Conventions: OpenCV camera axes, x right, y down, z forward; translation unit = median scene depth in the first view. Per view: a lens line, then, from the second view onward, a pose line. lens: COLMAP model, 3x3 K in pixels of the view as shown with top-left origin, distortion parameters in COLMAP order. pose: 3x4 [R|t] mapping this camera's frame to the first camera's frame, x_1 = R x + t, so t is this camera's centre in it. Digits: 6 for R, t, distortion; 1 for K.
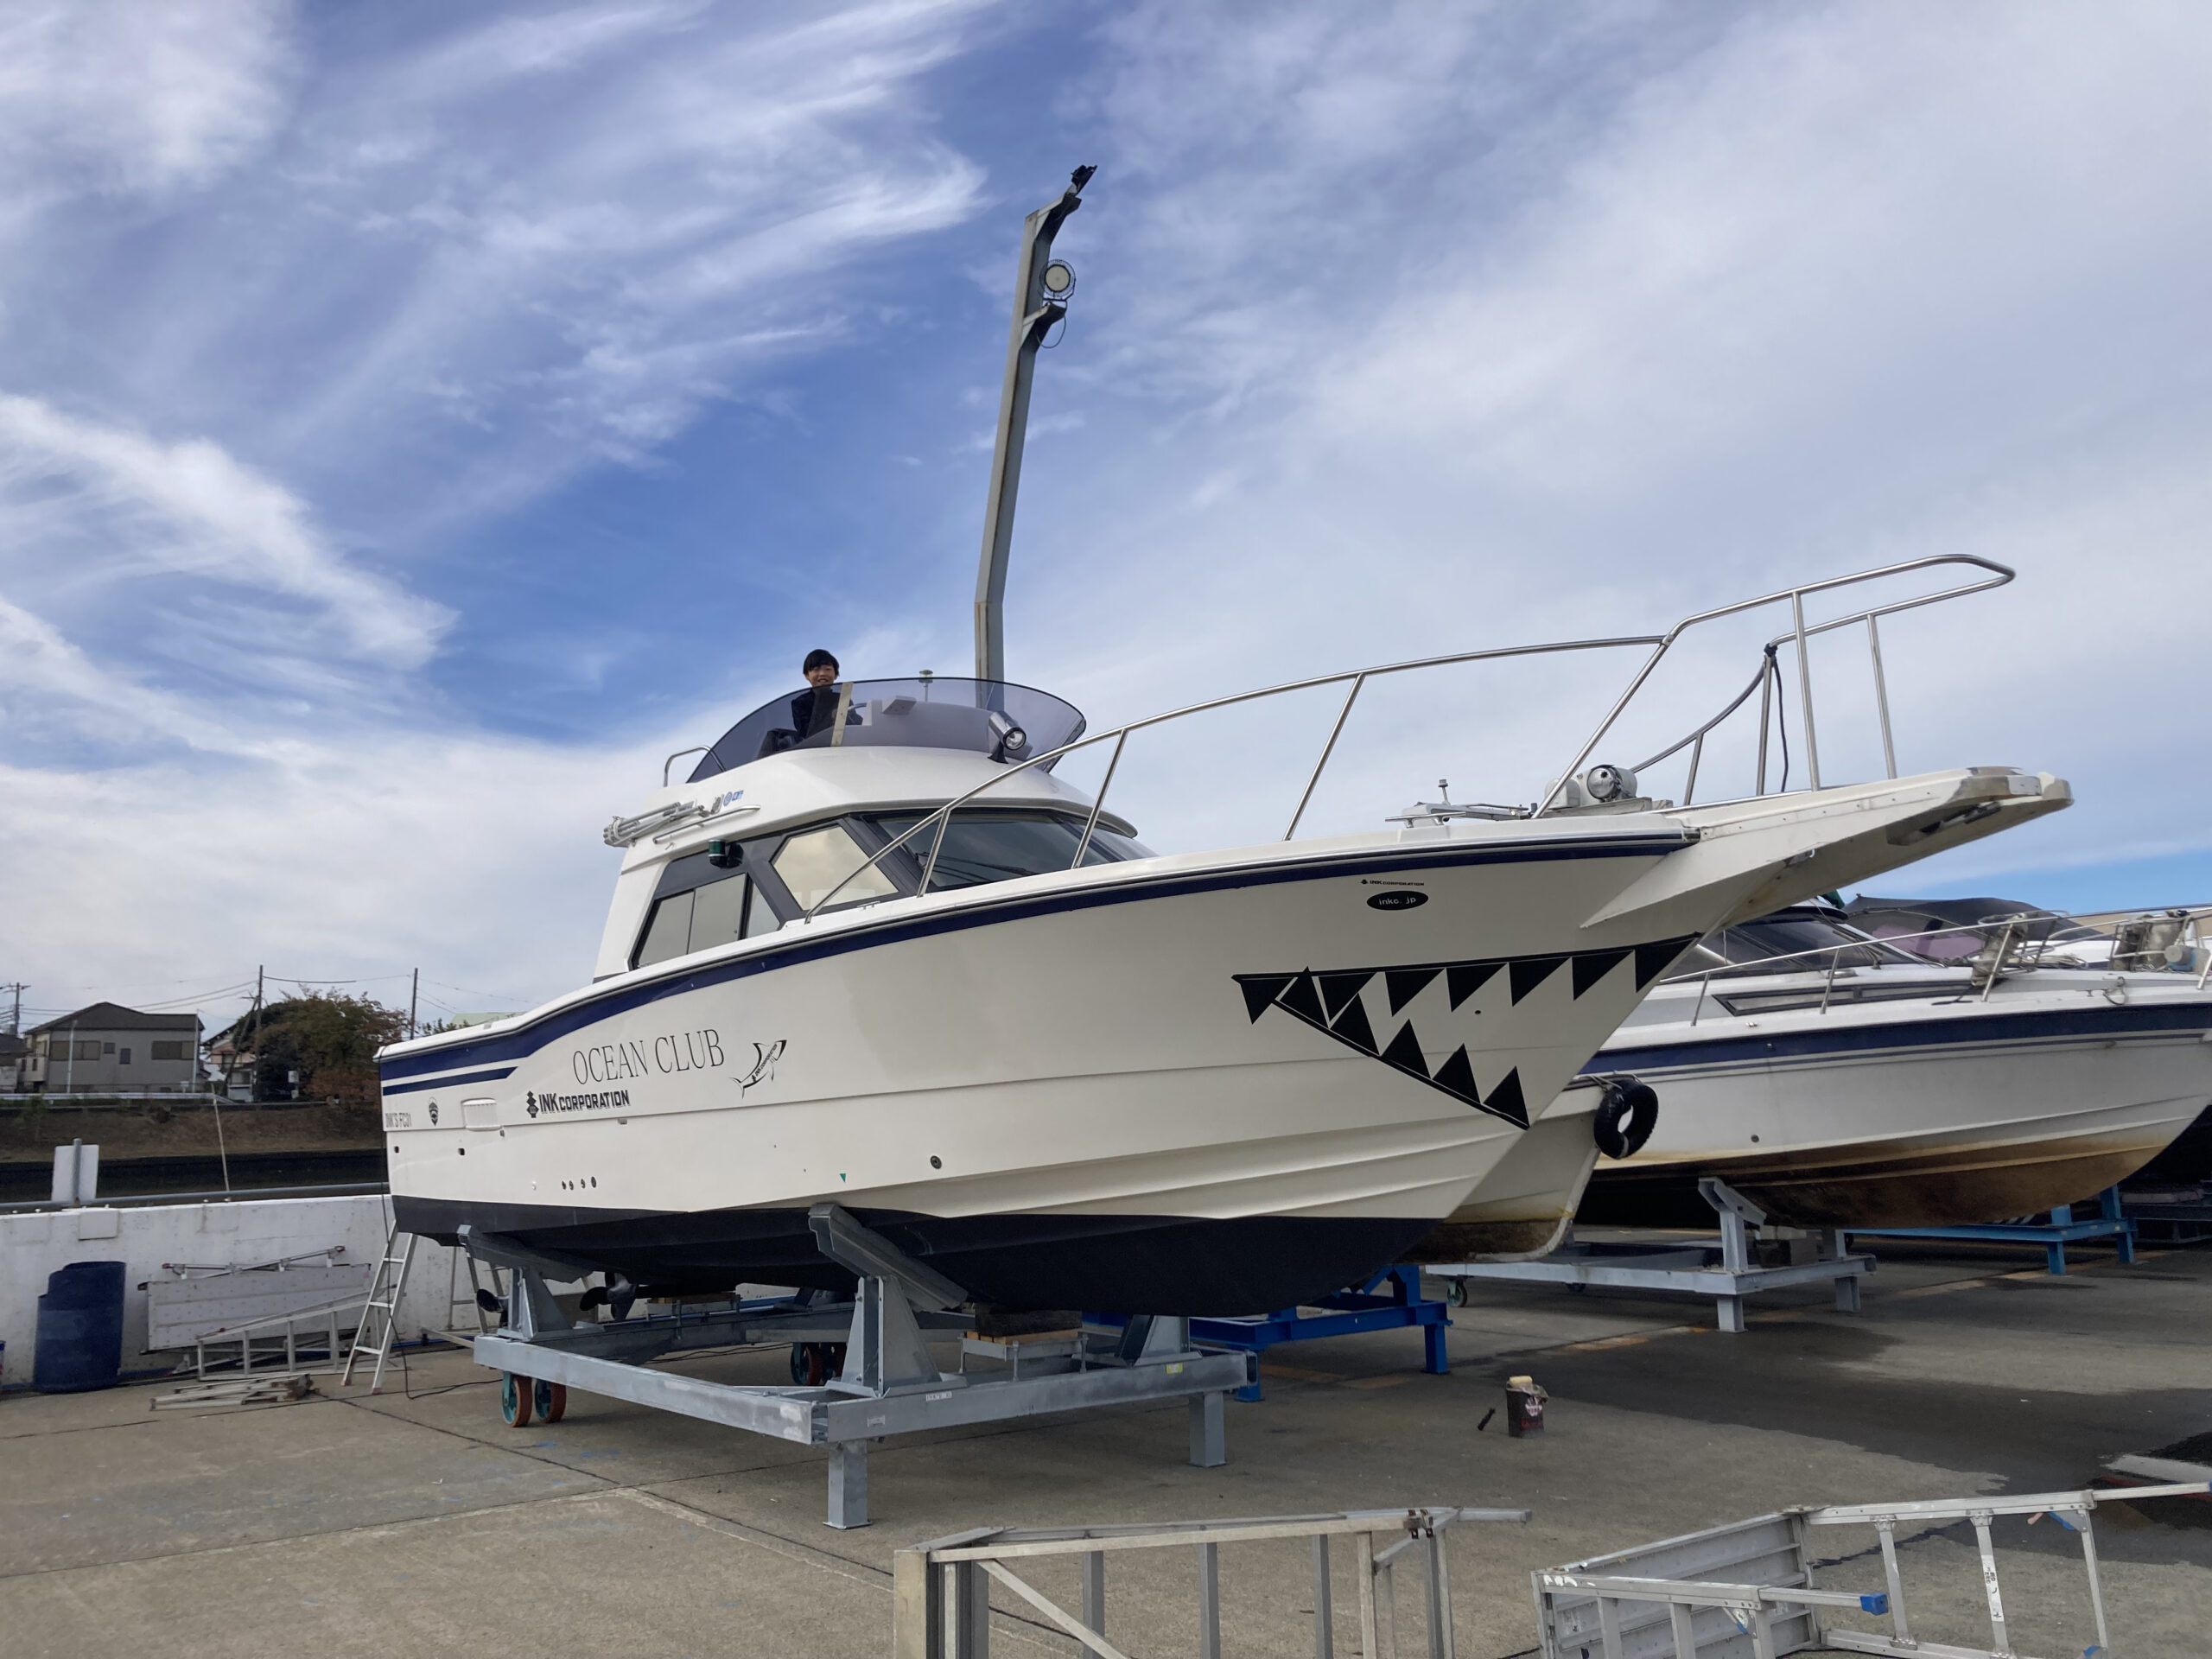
lens RADIAL K [[1799.7, 0, 1080.1], [0, 1799.7, 823.2], [0, 0, 1]] dist [0.033136, -0.019921]
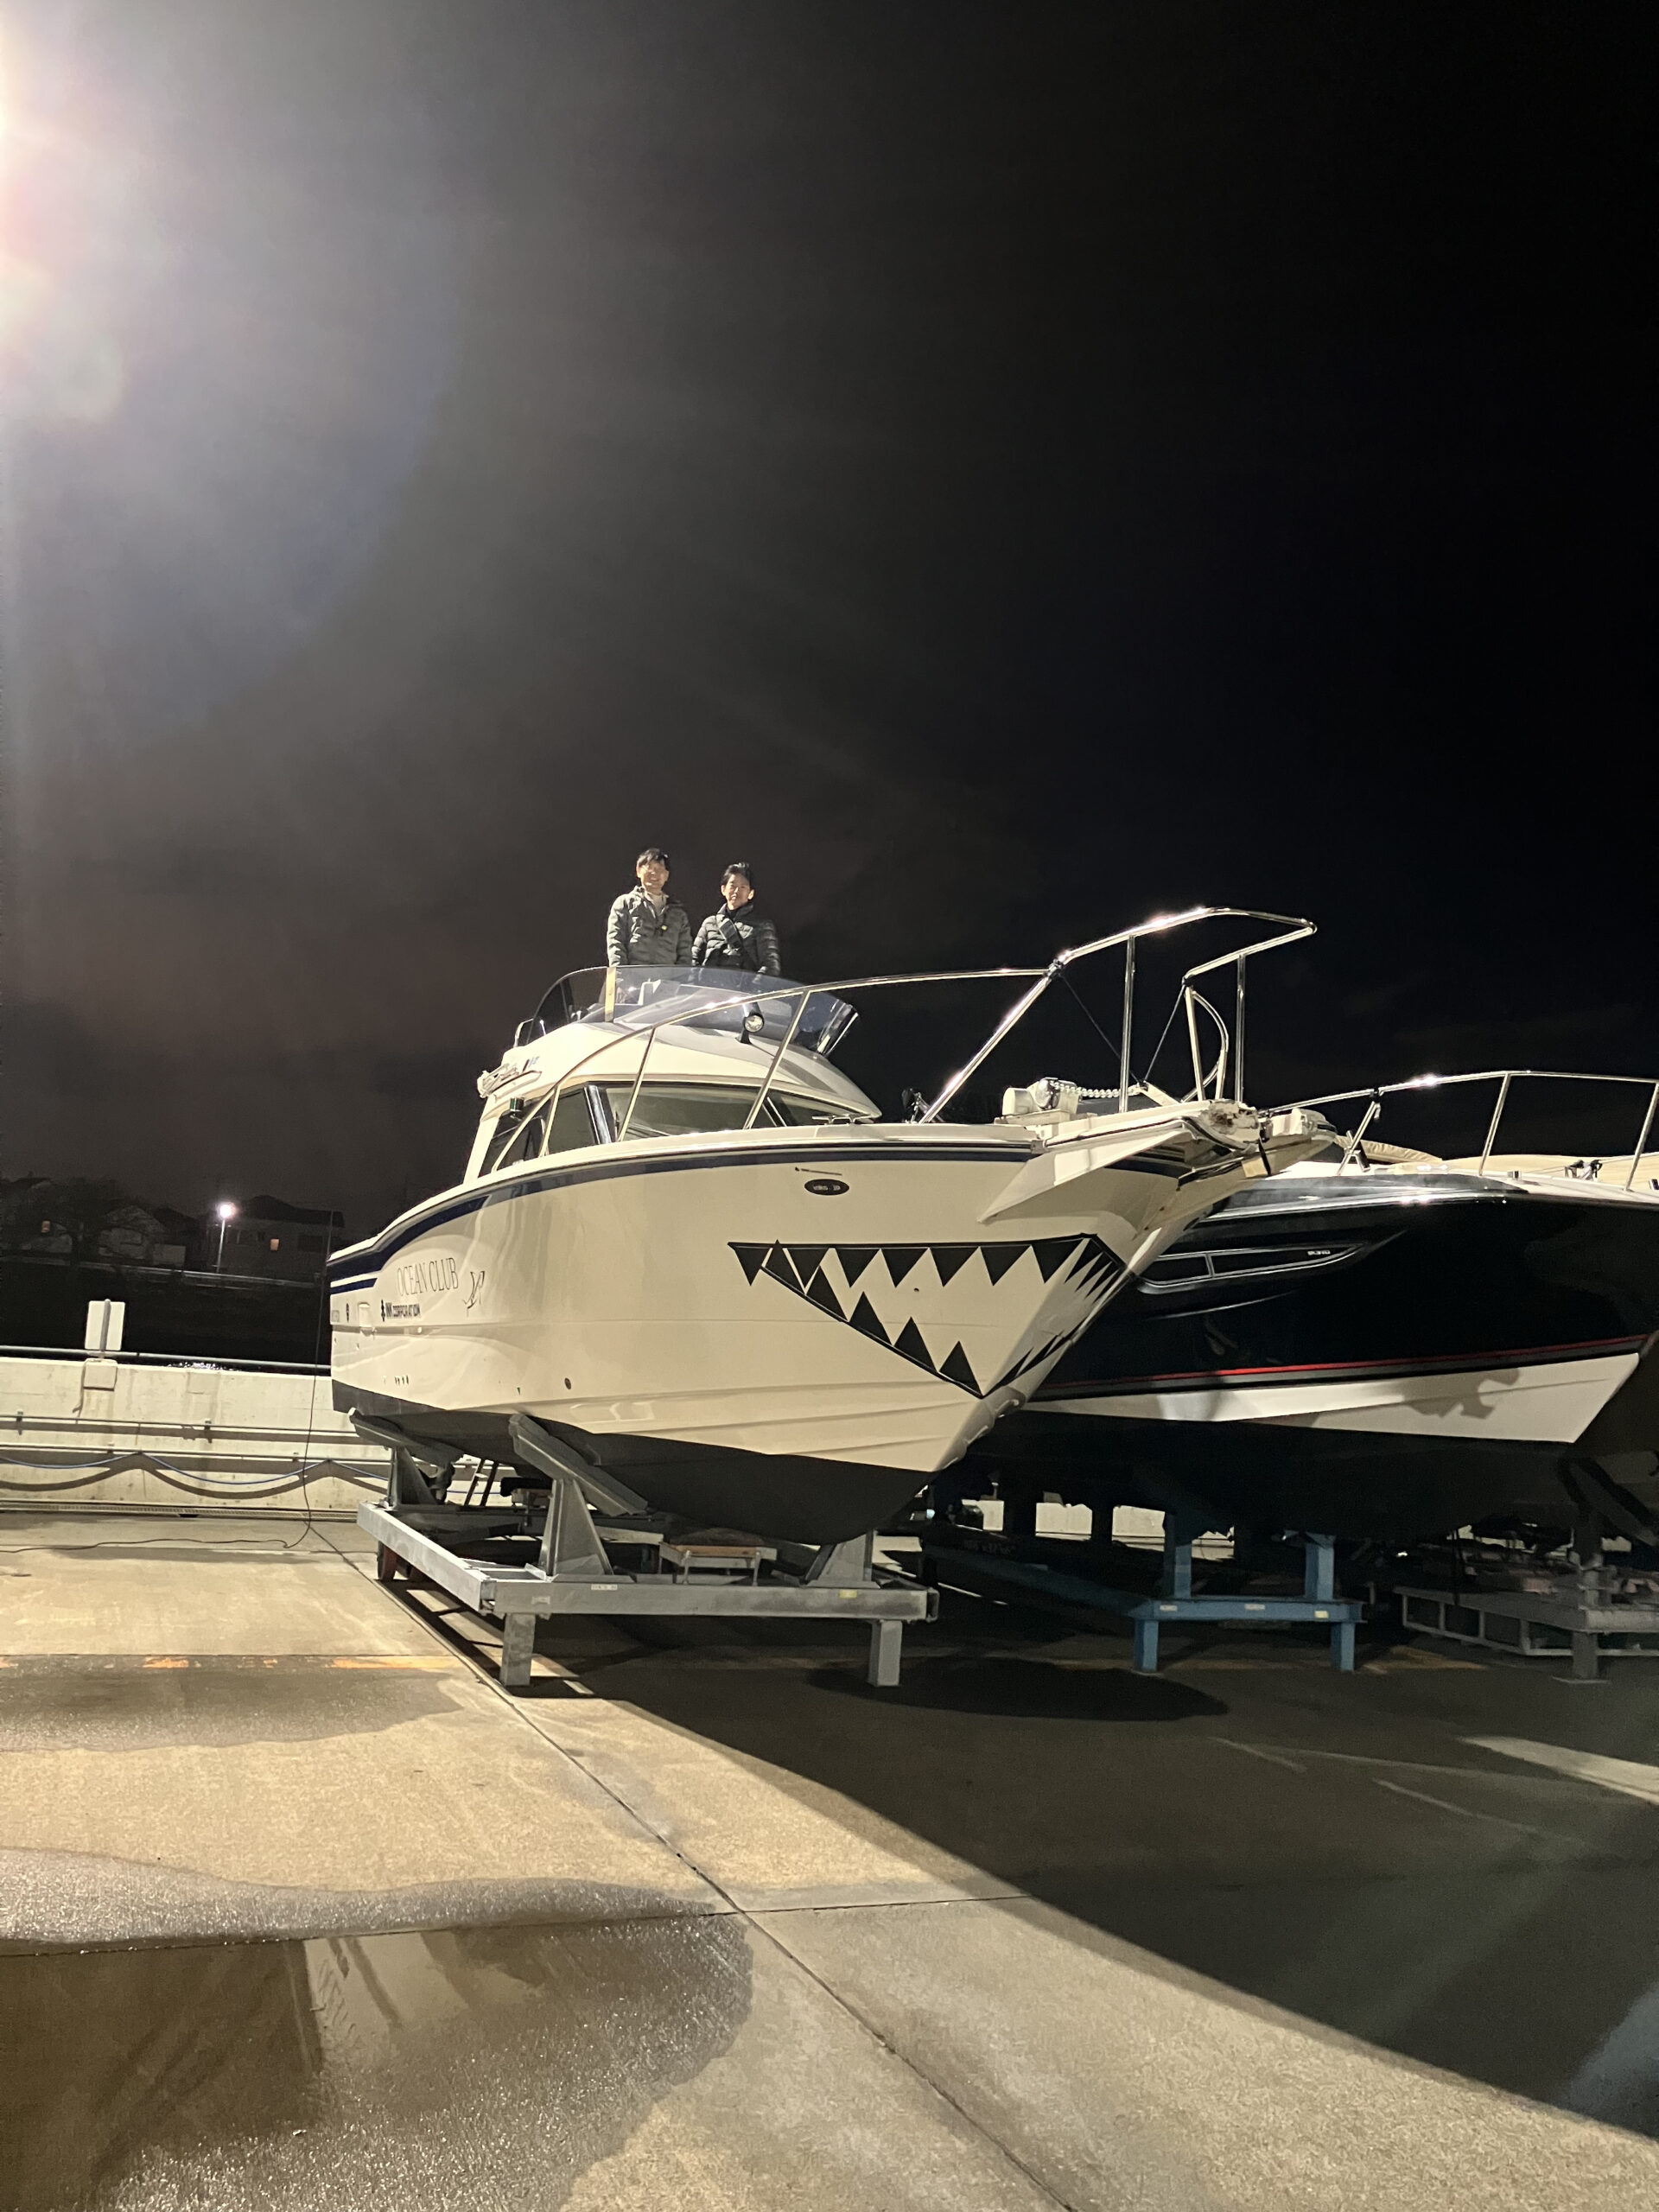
lens RADIAL K [[1792.8, 0, 840.8], [0, 1792.8, 1083.6], [0, 0, 1]] dist [0.028713, -0.008211]
pose [[0.964891, 0.051000, -0.257652, 0.349734], [-0.049330, 0.998699, 0.012948, -0.028171], [0.257977, 0.000216, 0.966151, -0.076639]]
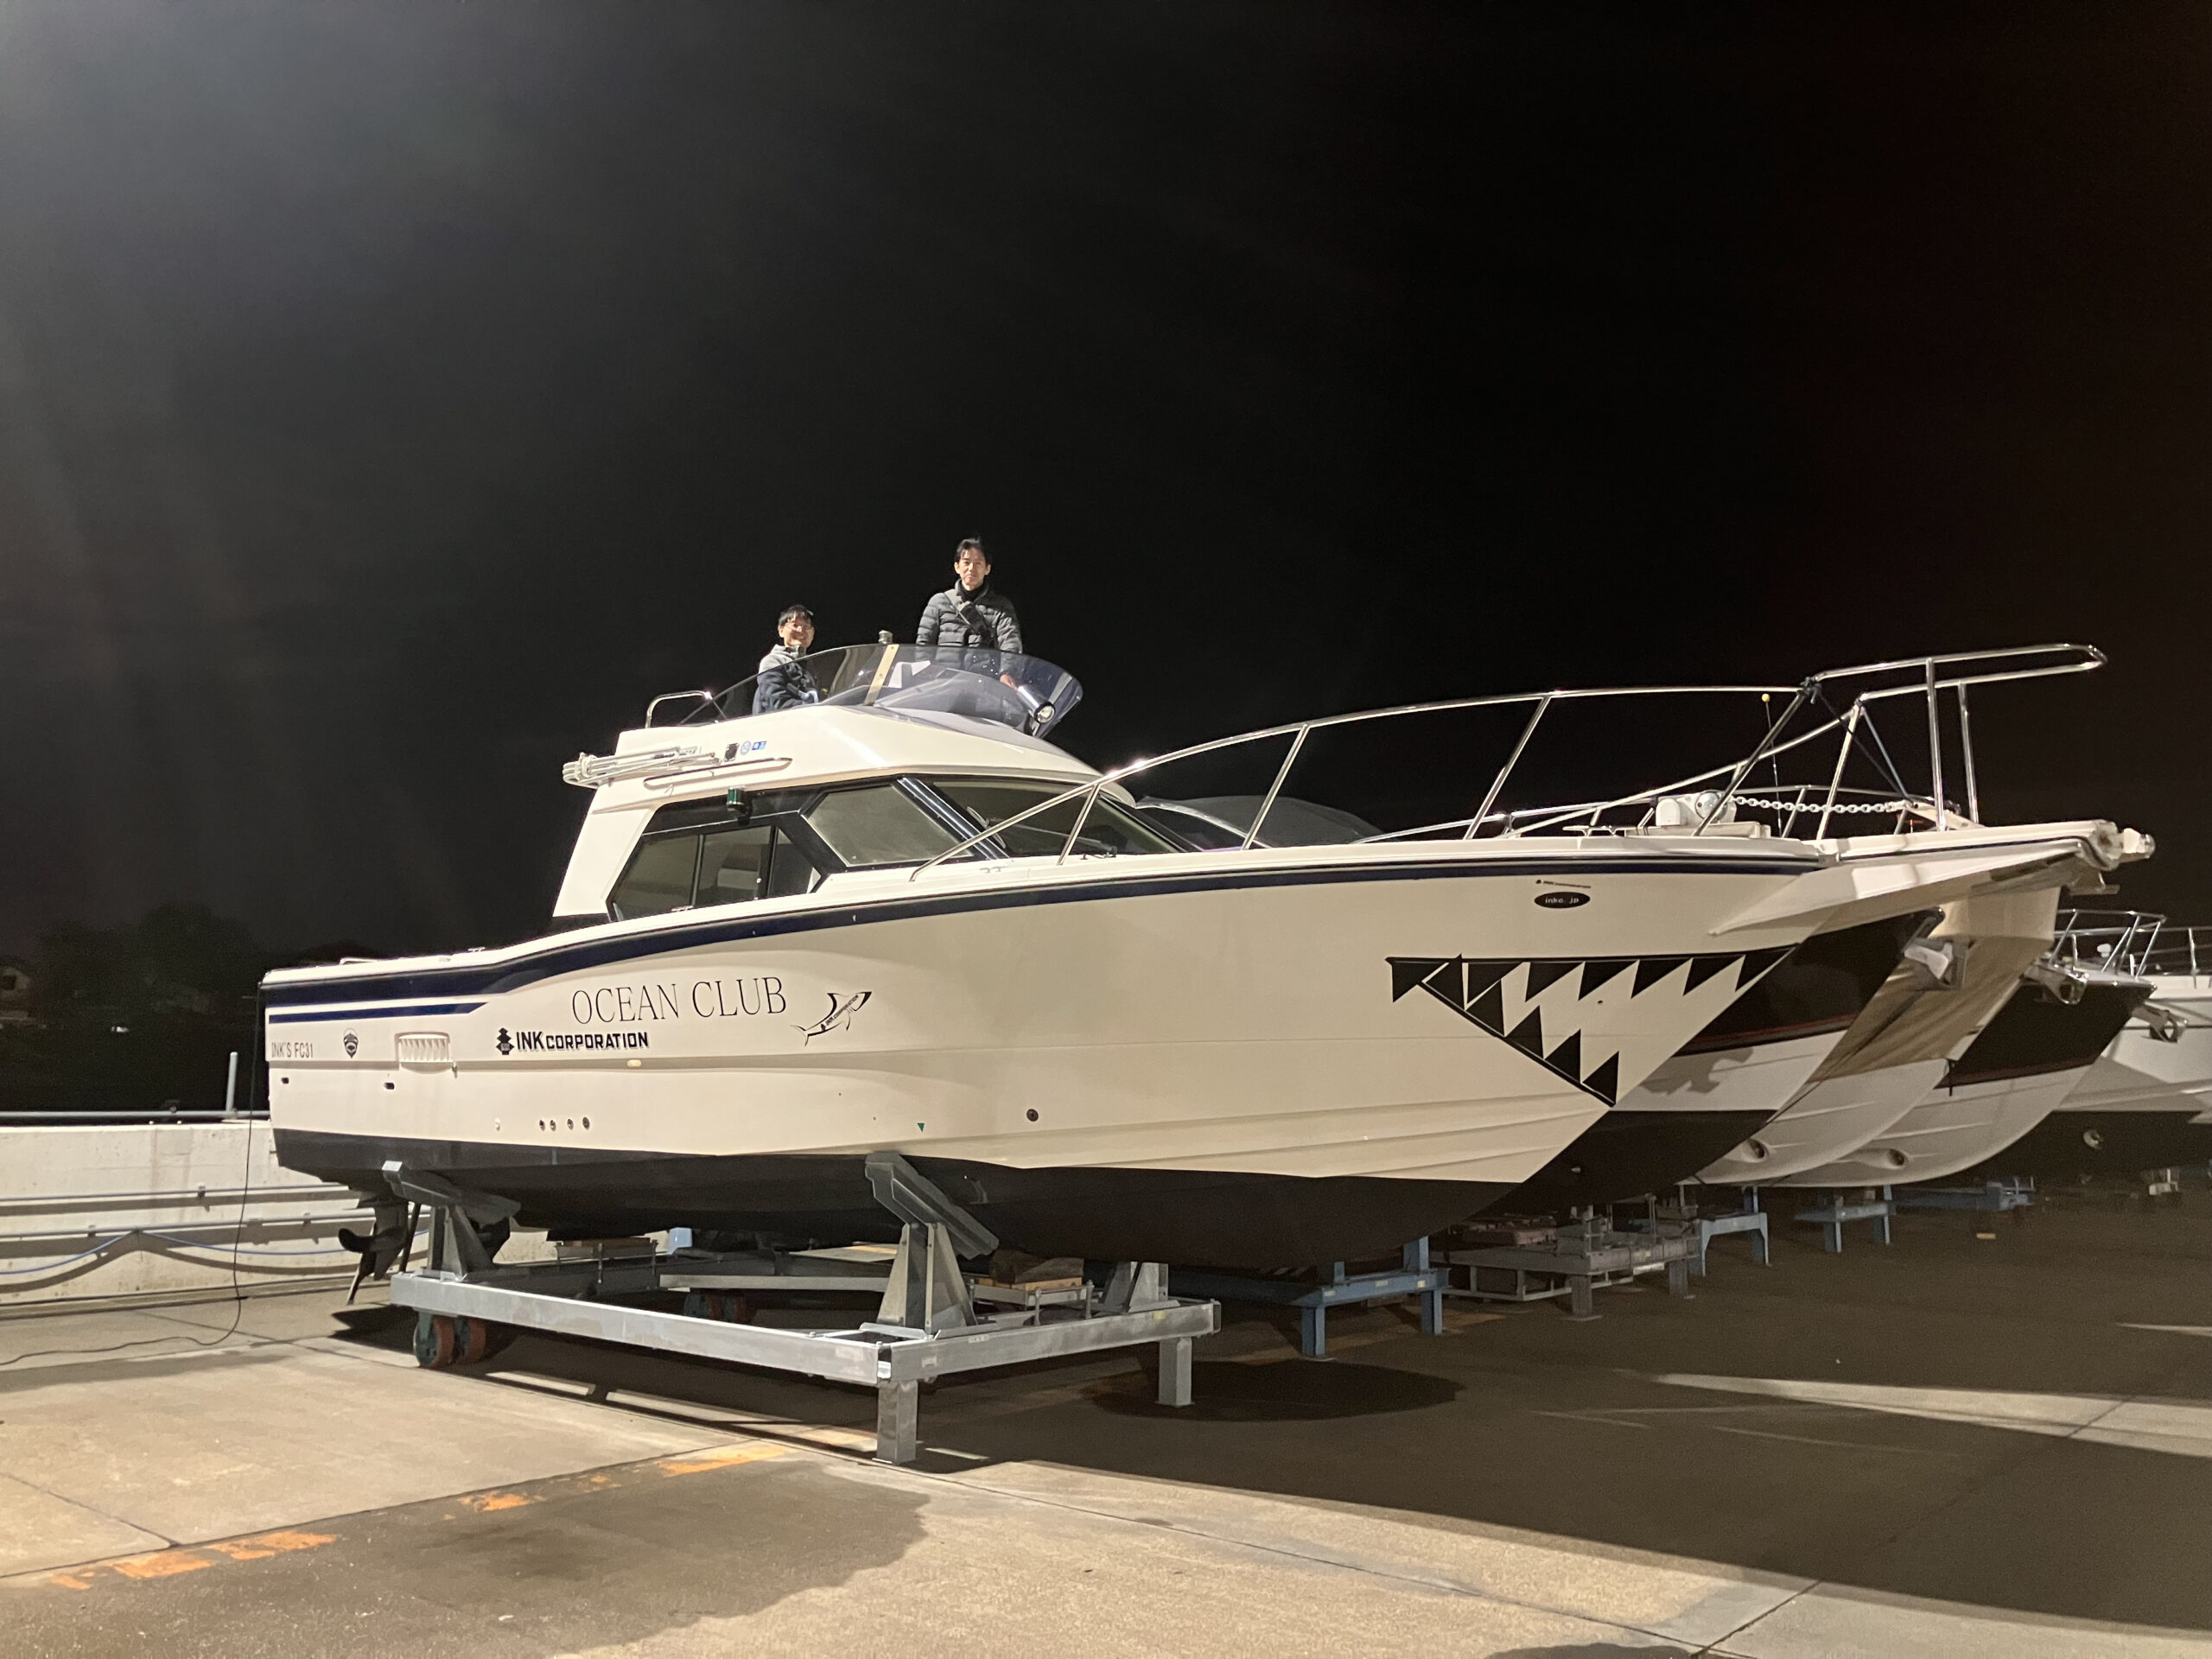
lens RADIAL K [[1792.8, 0, 1065.0], [0, 1792.8, 787.7], [0, 0, 1]] dist [0.028713, -0.008211]
pose [[0.977099, 0.070498, 0.200770, -0.261175], [-0.071342, 0.997447, -0.003038, -0.001290], [-0.200472, -0.011355, 0.979634, -0.025611]]
